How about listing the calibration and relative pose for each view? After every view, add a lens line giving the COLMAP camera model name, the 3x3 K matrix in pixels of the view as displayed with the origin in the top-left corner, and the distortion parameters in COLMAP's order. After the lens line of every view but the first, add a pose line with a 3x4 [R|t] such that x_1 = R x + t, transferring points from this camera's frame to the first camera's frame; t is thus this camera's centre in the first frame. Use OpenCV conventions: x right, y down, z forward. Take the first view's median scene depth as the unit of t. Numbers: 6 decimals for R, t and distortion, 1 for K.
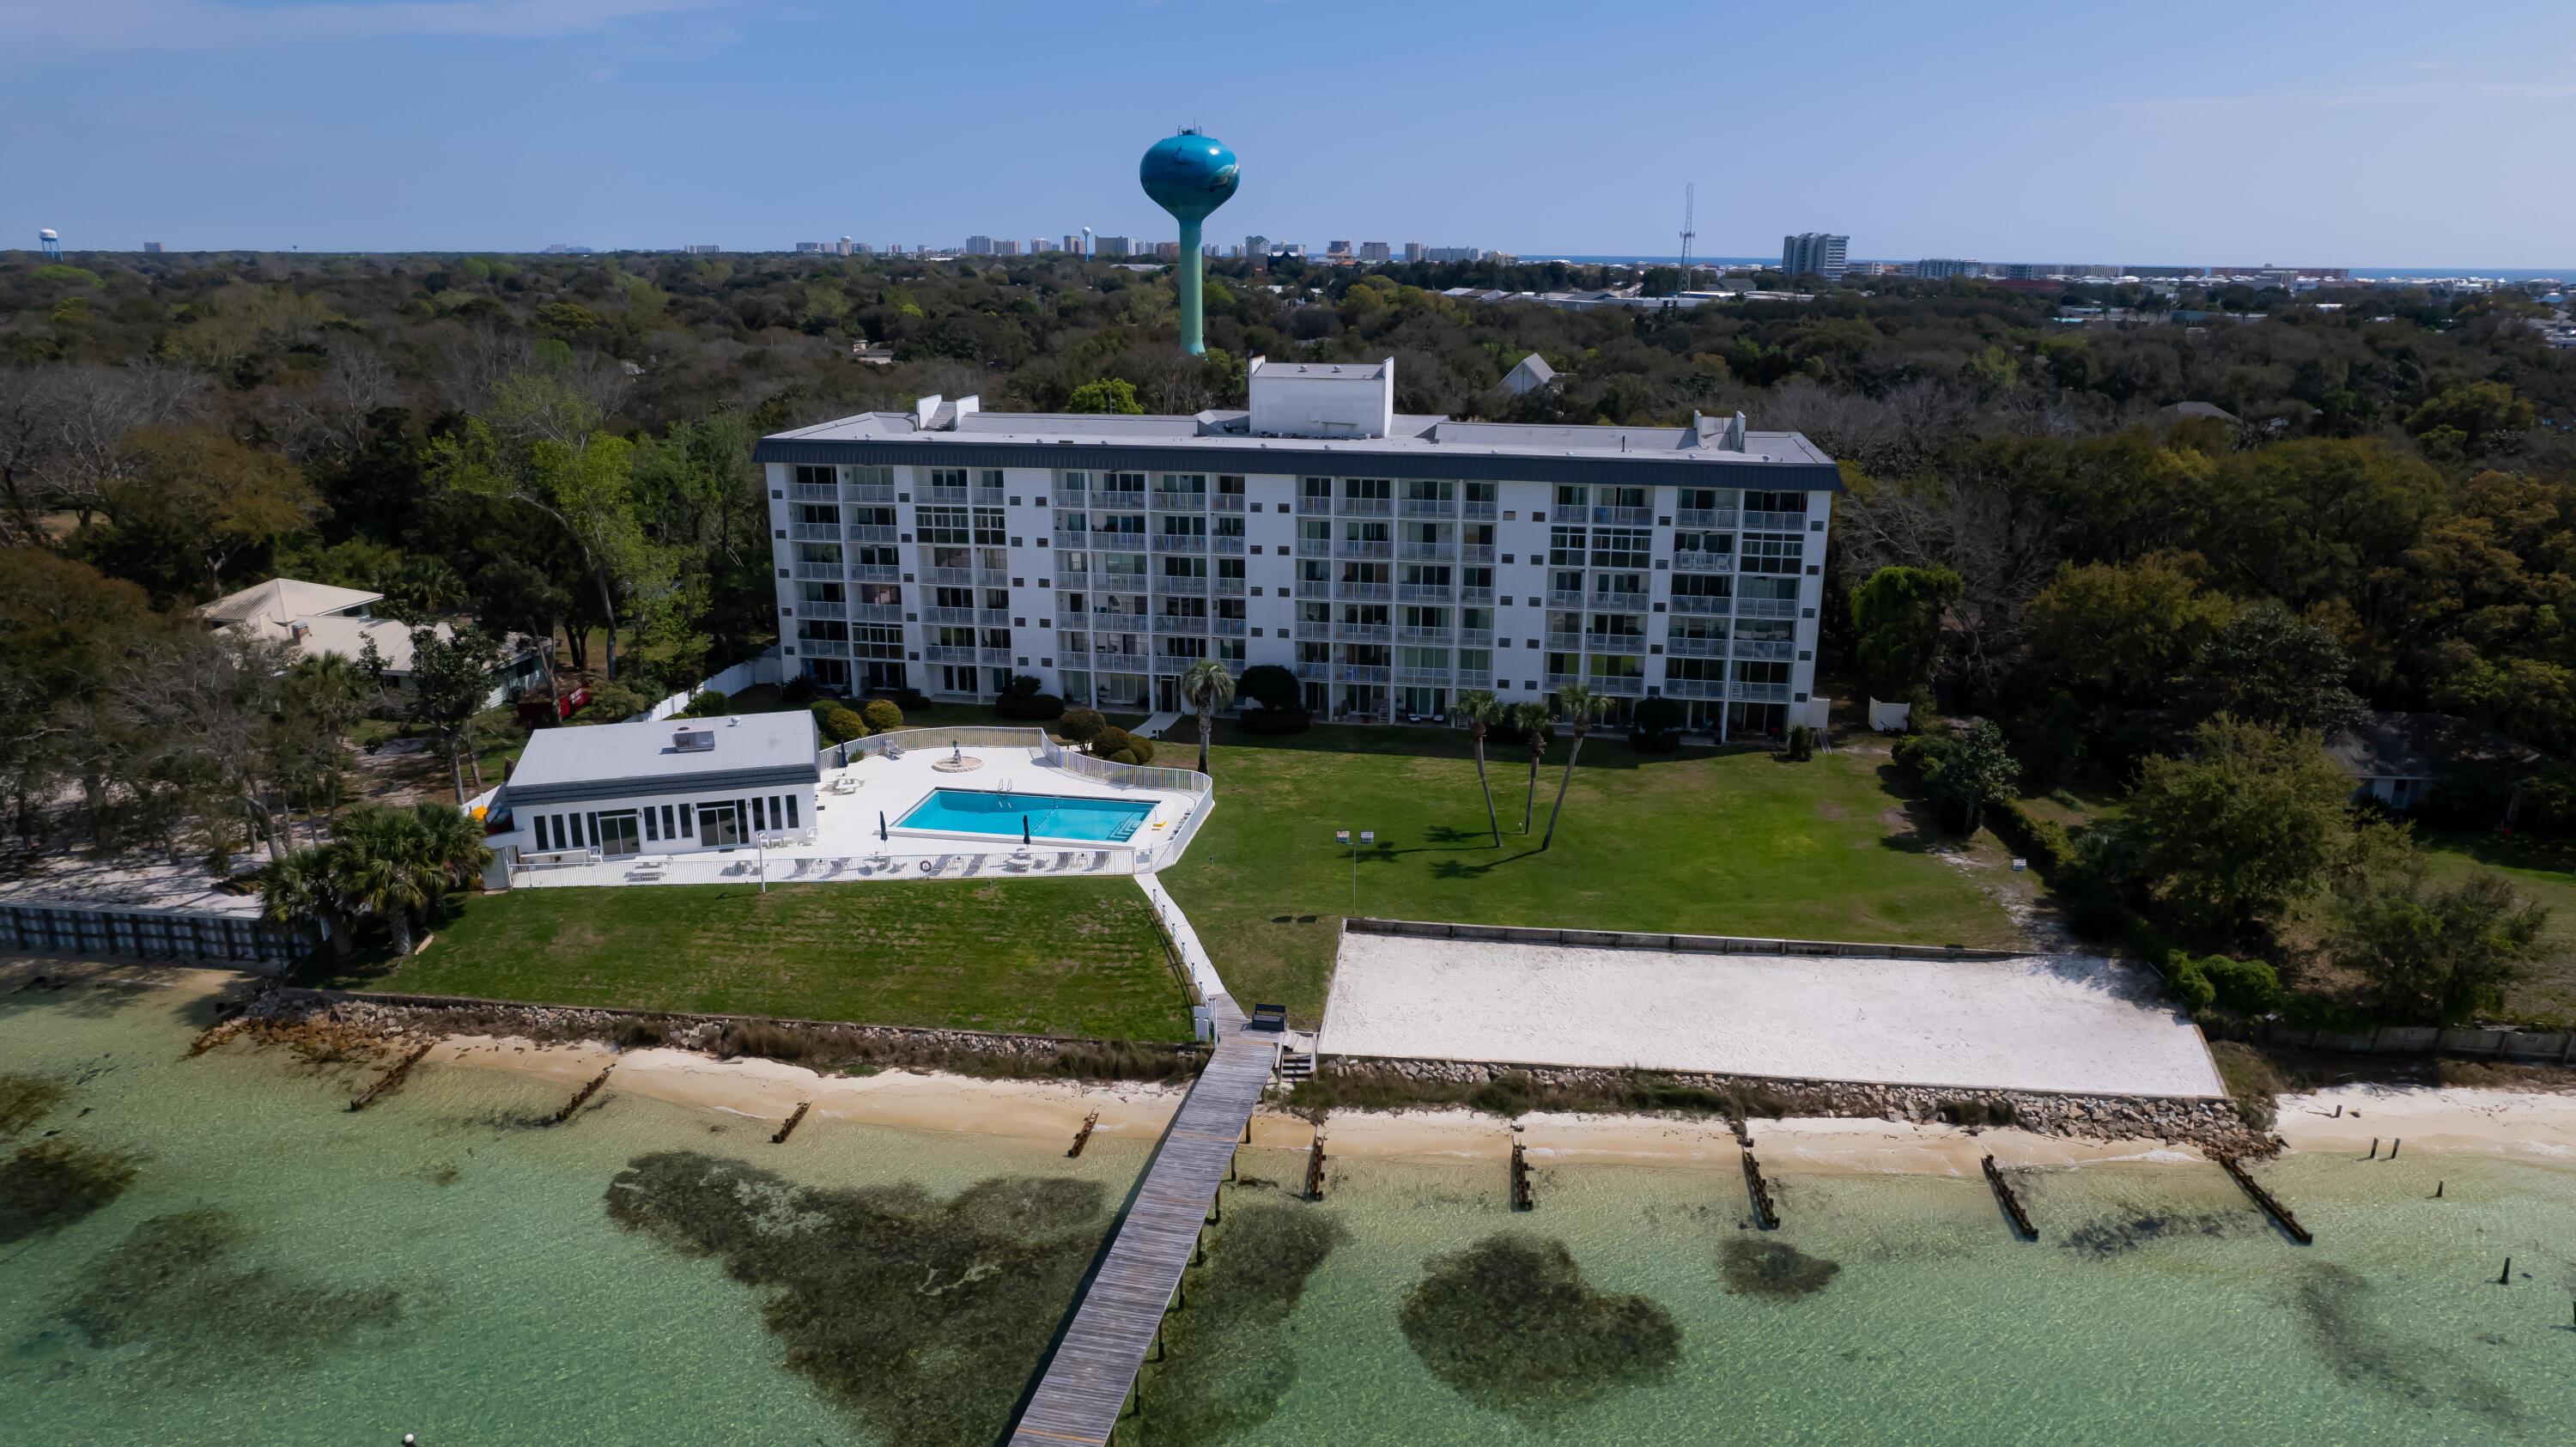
lens RADIAL K [[1642.6, 0, 1302.7], [0, 1642.6, 729.8], [0, 0, 1]] dist [-0.073736, 0.058539]
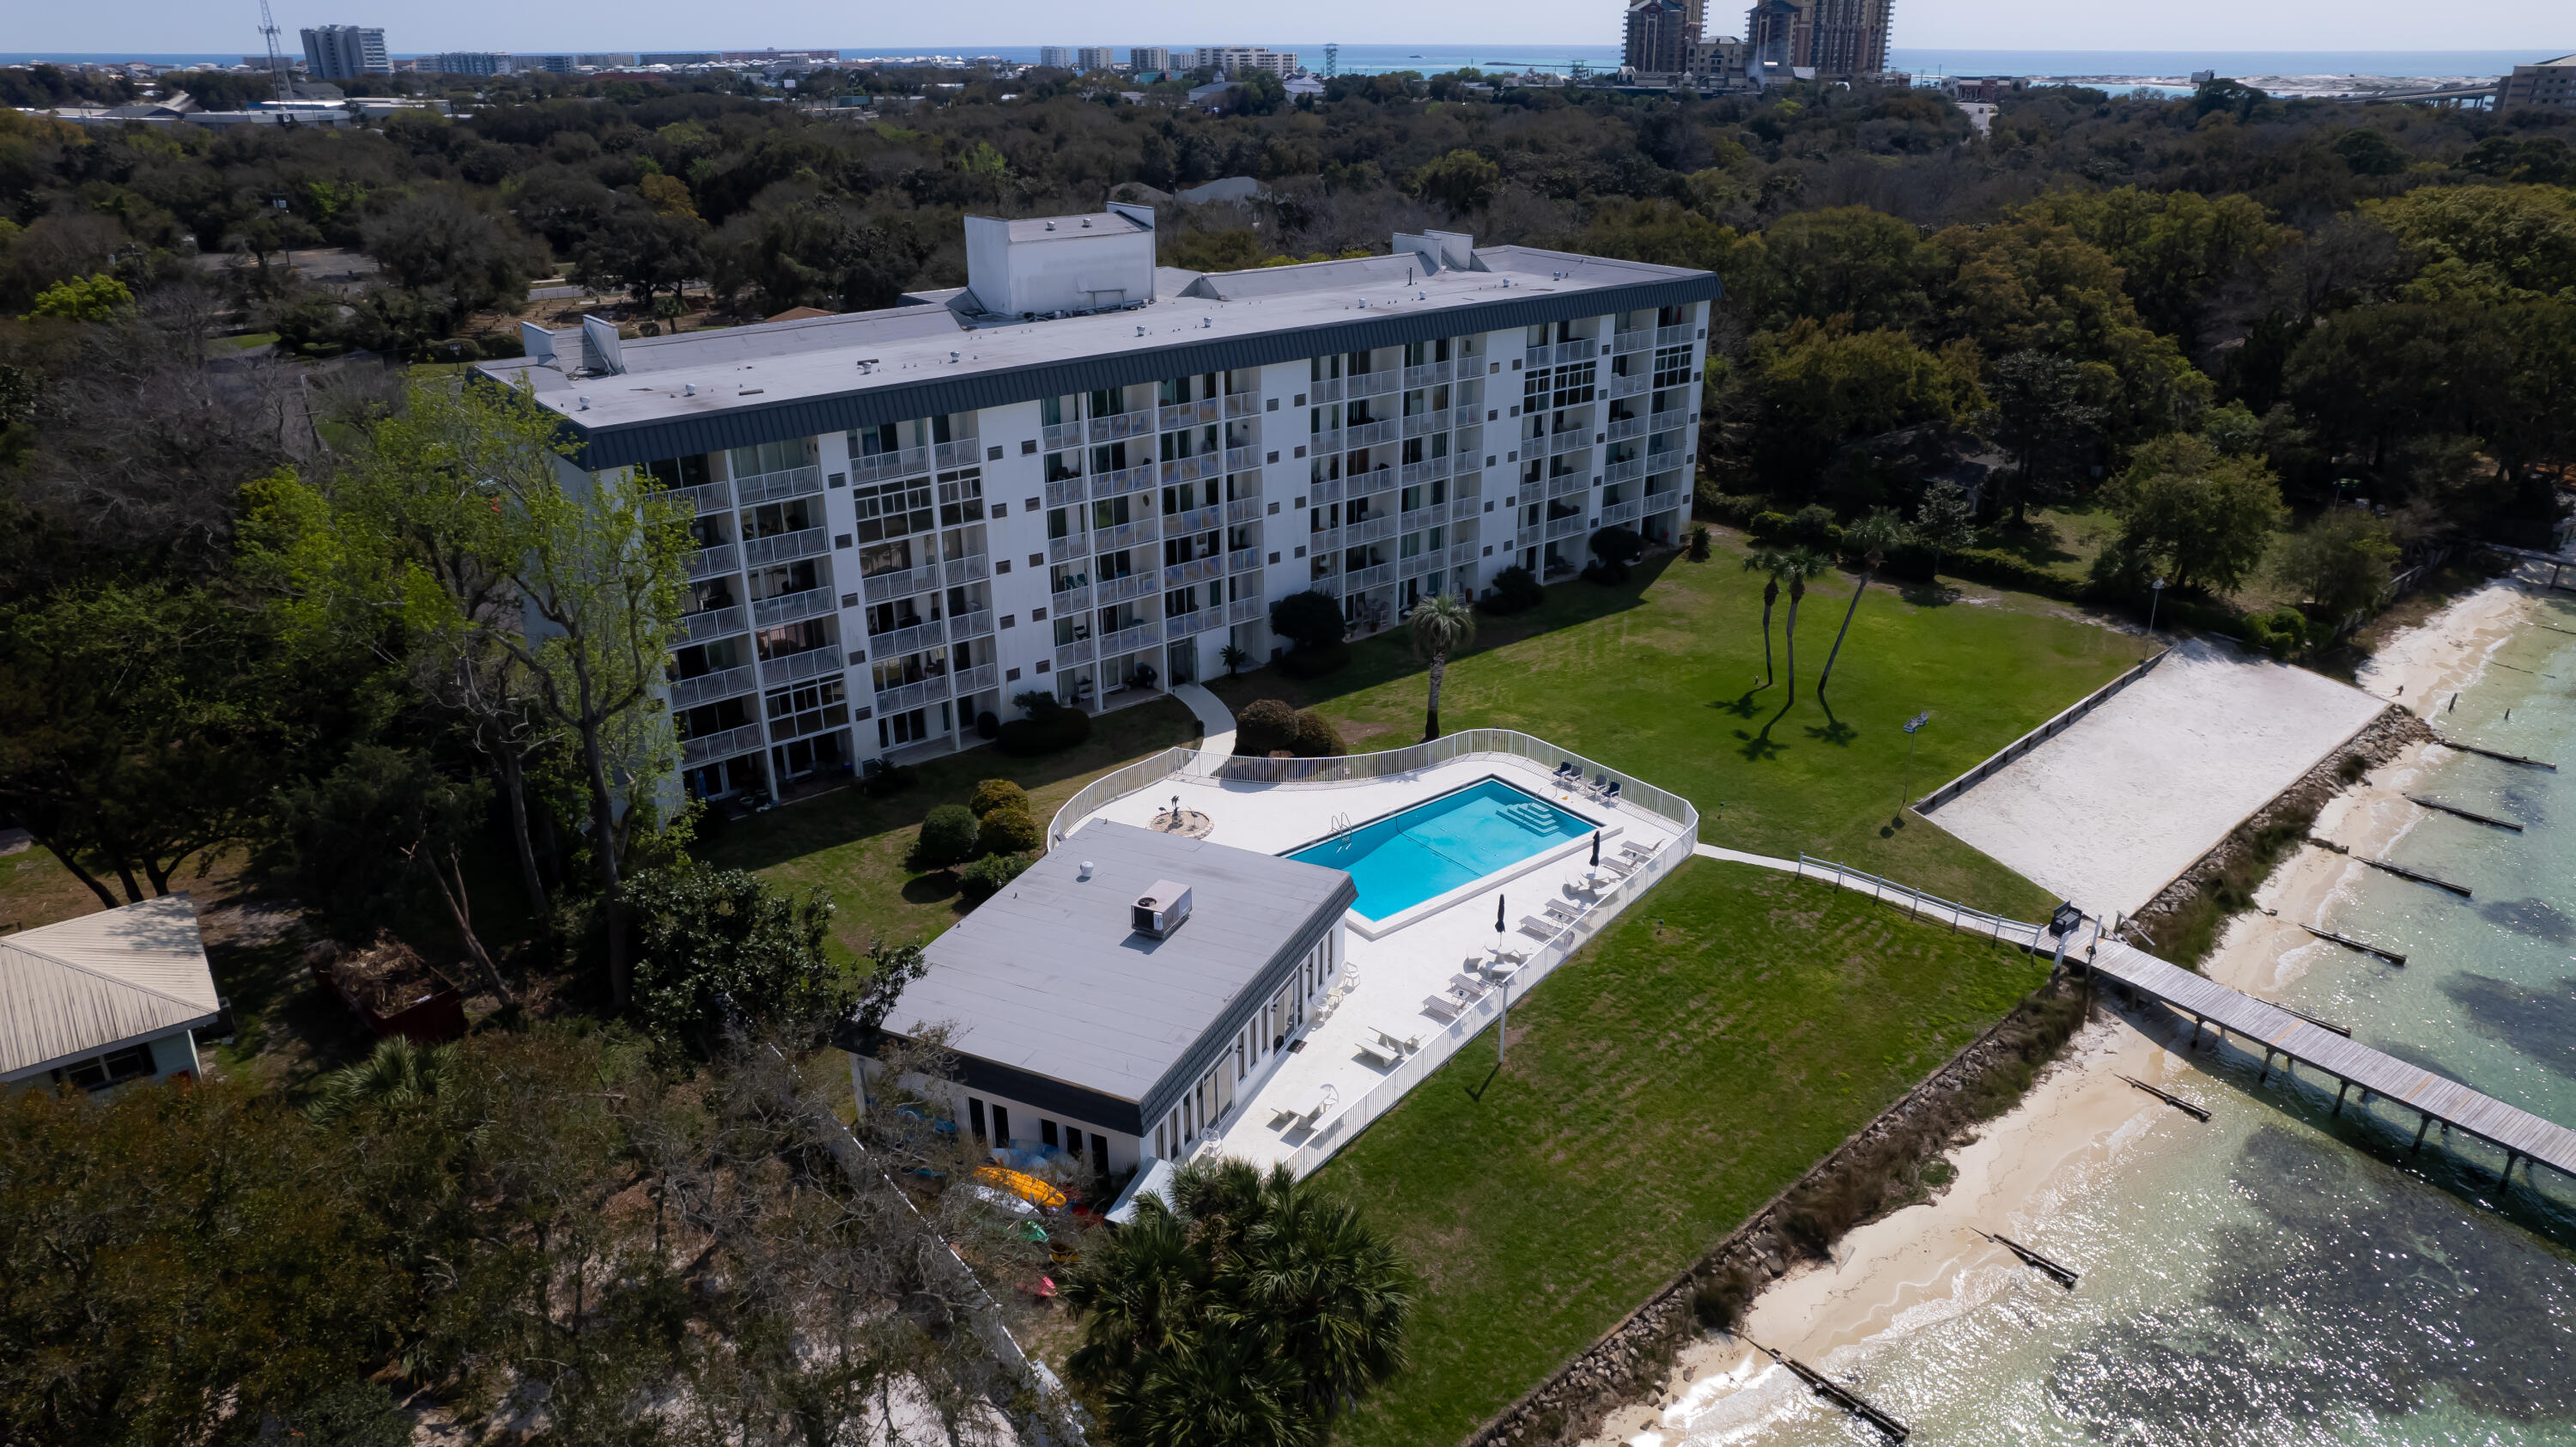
lens RADIAL K [[1642.6, 0, 1302.7], [0, 1642.6, 729.8], [0, 0, 1]] dist [-0.073736, 0.058539]
pose [[0.660533, -0.299758, 0.688362, -0.634270], [0.217104, 0.953931, 0.207077, -0.150895], [-0.718723, 0.012665, 0.695182, 0.448064]]
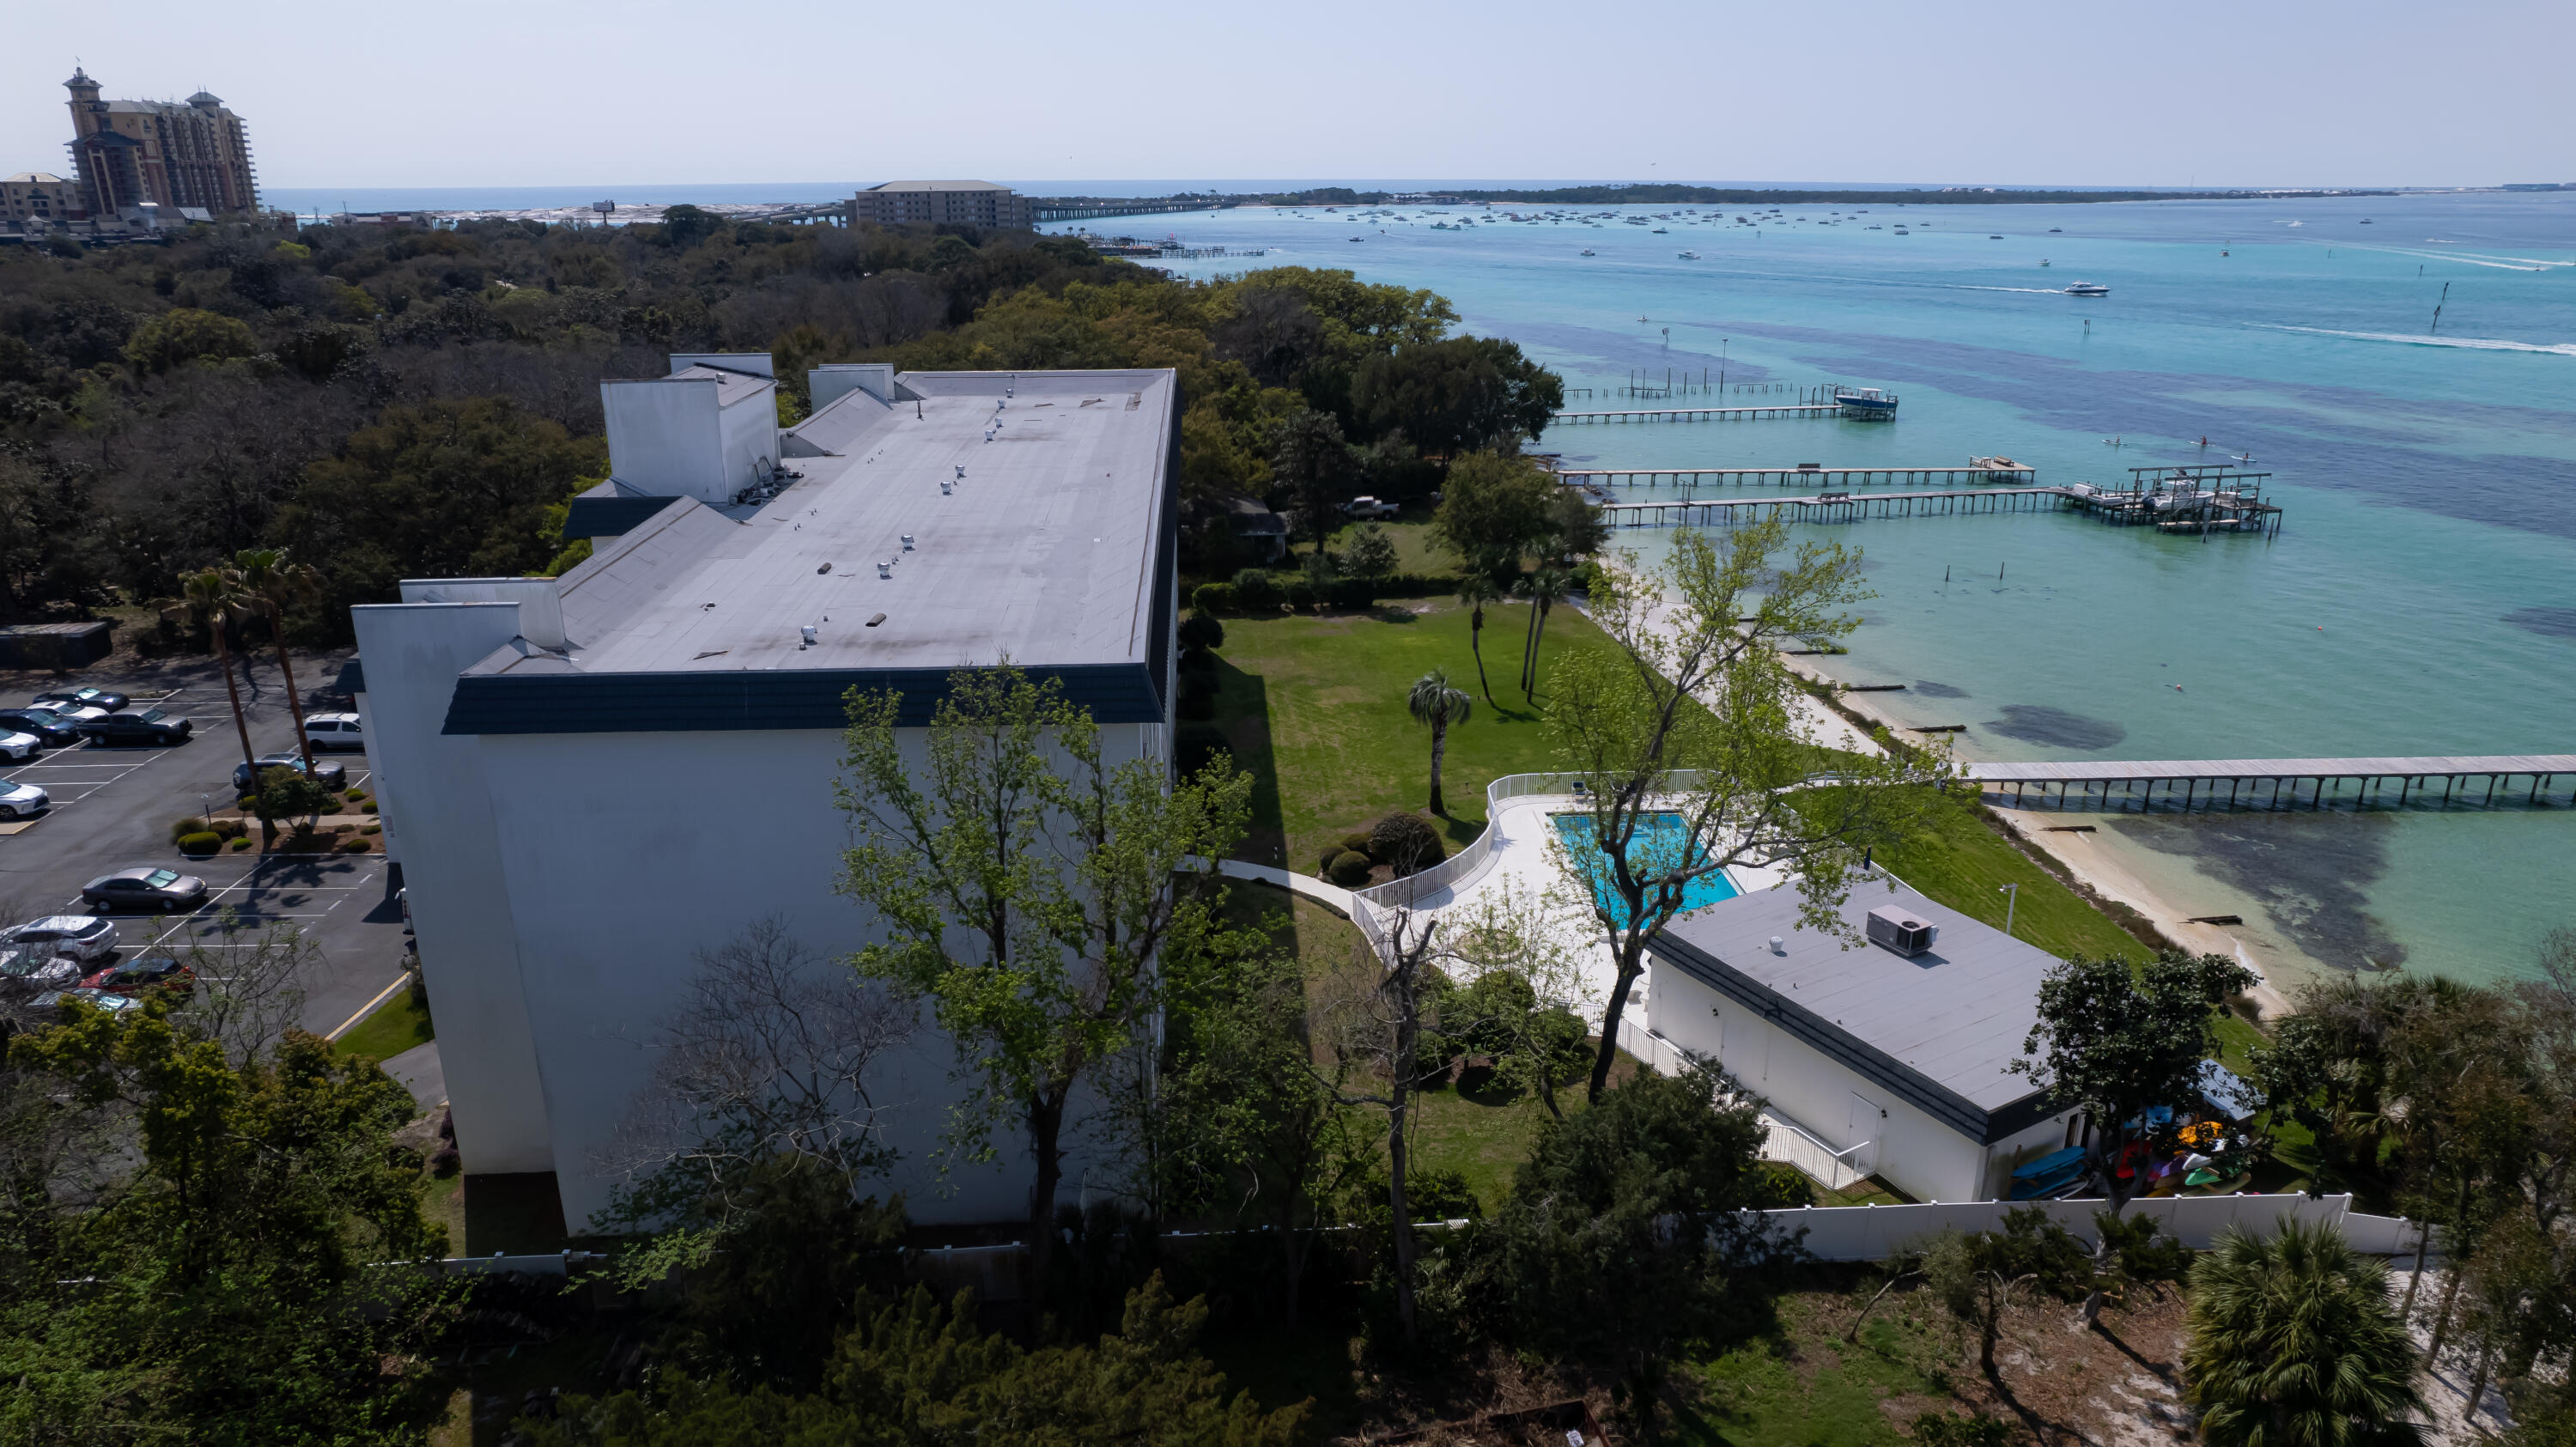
lens RADIAL K [[1642.6, 0, 1302.7], [0, 1642.6, 729.8], [0, 0, 1]] dist [-0.073736, 0.058539]
pose [[-0.226251, -0.318805, 0.920421, -0.769100], [0.273210, 0.886223, 0.374118, -0.326197], [-0.934969, 0.336112, -0.113408, 1.086972]]
